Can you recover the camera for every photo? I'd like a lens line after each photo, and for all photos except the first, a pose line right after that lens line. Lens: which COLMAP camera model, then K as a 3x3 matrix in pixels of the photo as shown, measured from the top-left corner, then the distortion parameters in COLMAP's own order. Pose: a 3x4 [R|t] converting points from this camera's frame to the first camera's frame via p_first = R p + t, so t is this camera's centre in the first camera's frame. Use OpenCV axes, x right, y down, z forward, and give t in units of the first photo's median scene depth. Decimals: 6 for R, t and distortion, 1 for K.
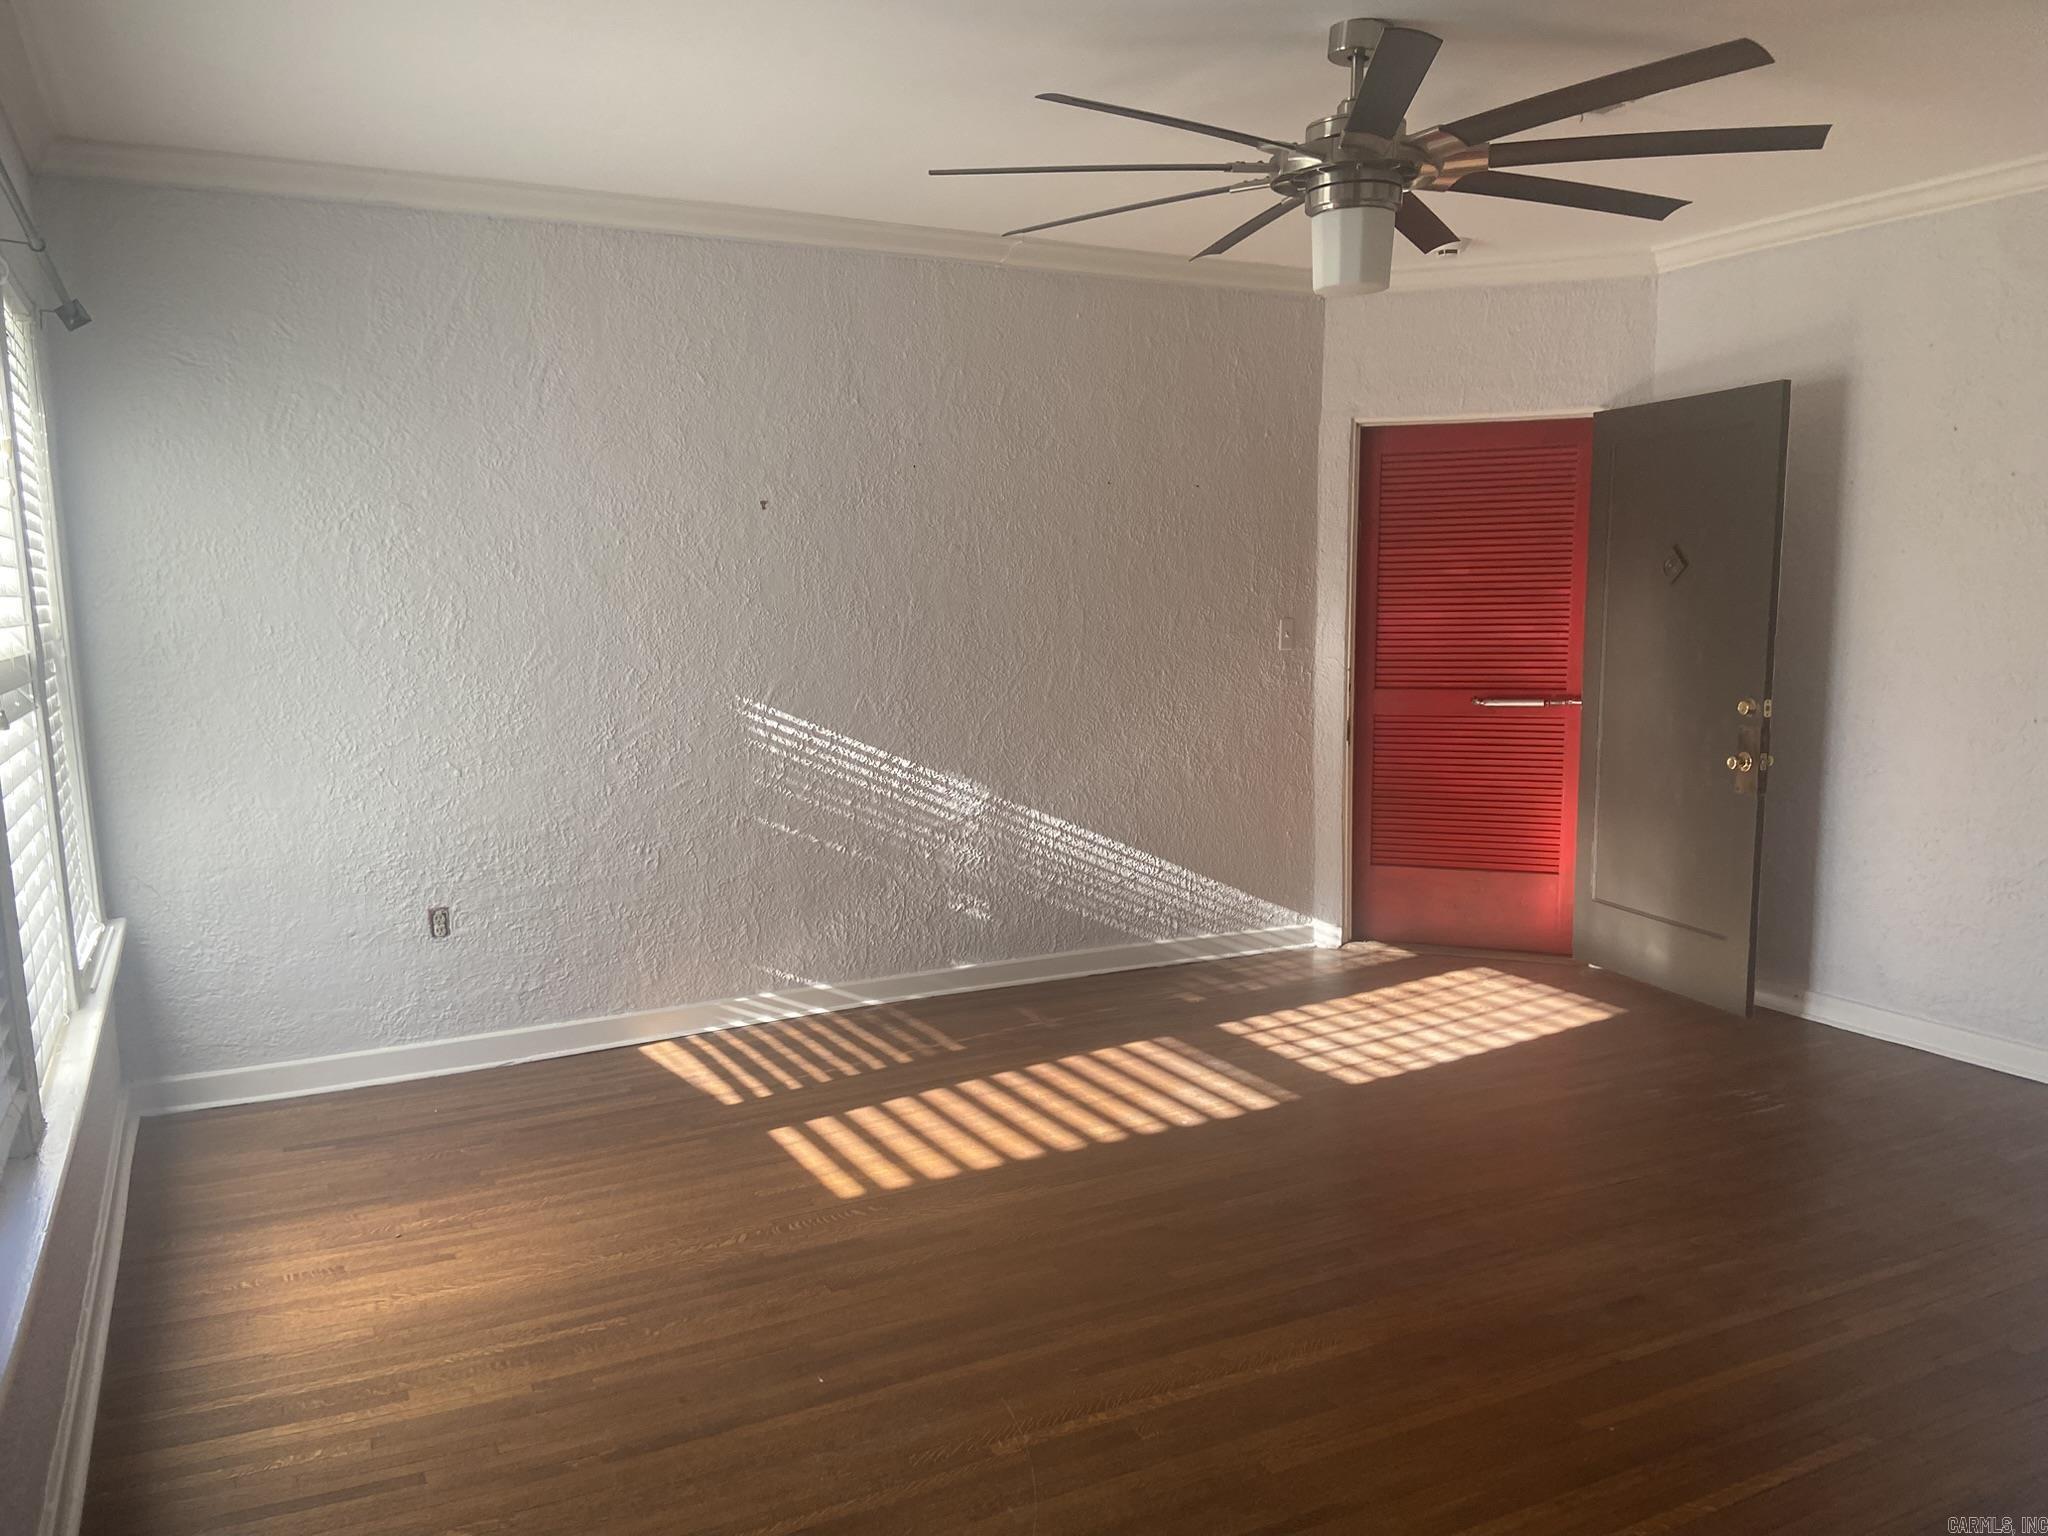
lens RADIAL K [[1532.3, 0, 1008.2], [0, 1532.3, 783.9], [0, 0, 1]] dist [0.122814, -0.139929]
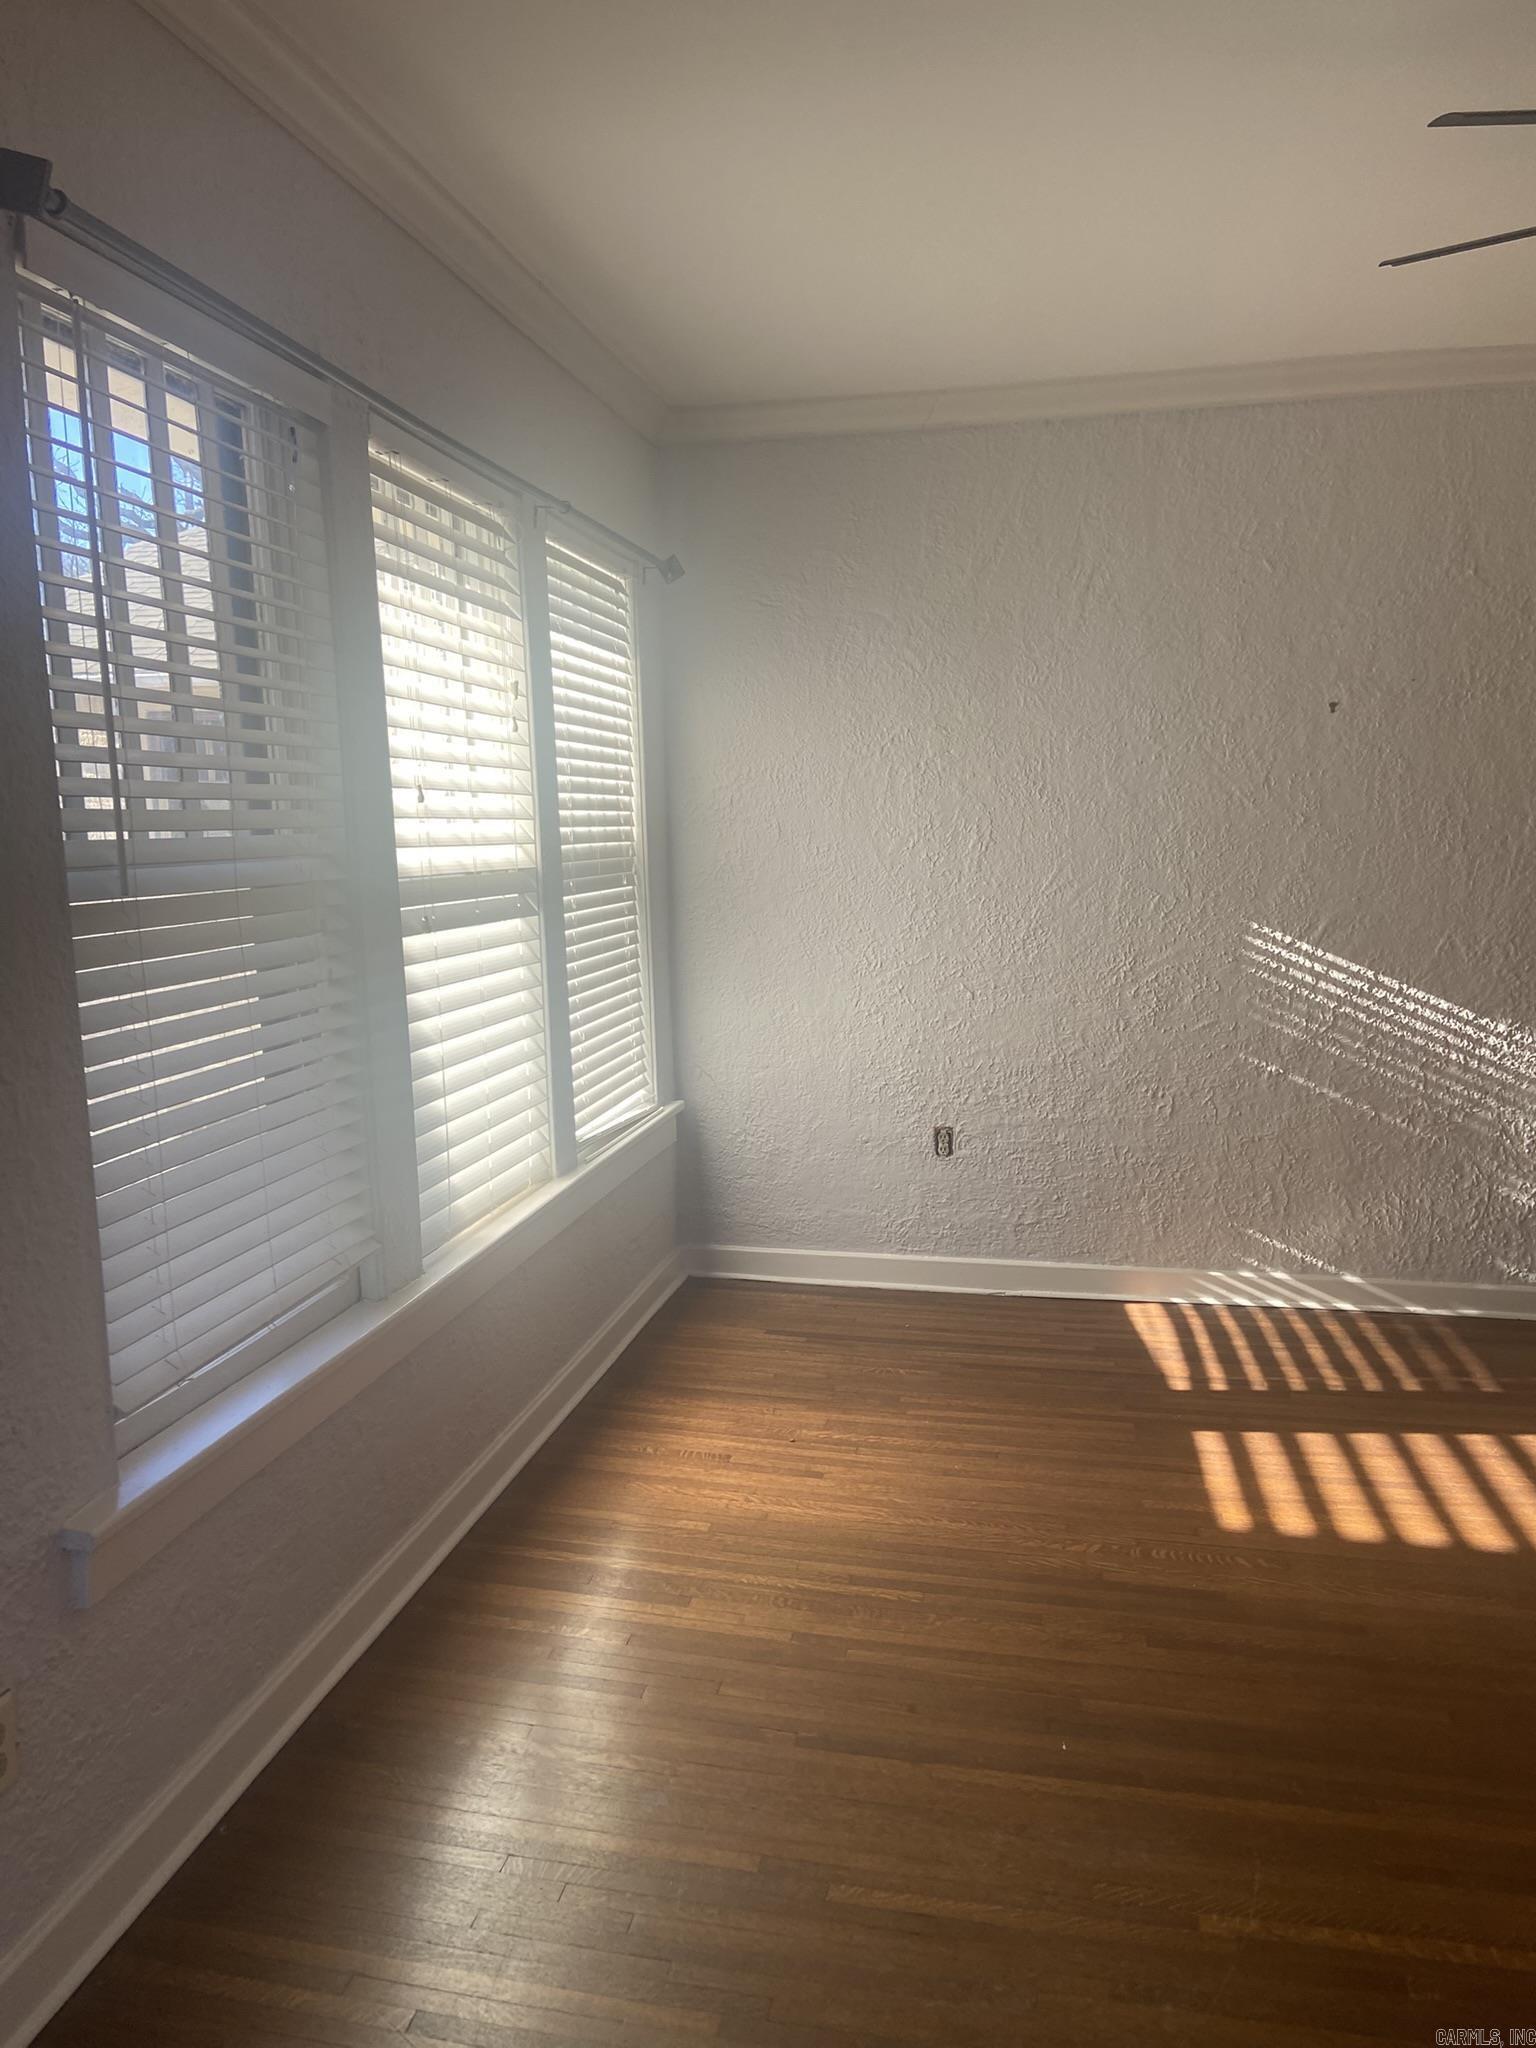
lens RADIAL K [[1532.3, 0, 764.4], [0, 1532.3, 1029.5], [0, 0, 1]] dist [0.122814, -0.139929]
pose [[0.783868, 0.089117, -0.614499, 0.153273], [-0.078358, 0.995933, 0.044479, -0.019085], [0.615964, 0.013285, 0.787662, 0.143299]]
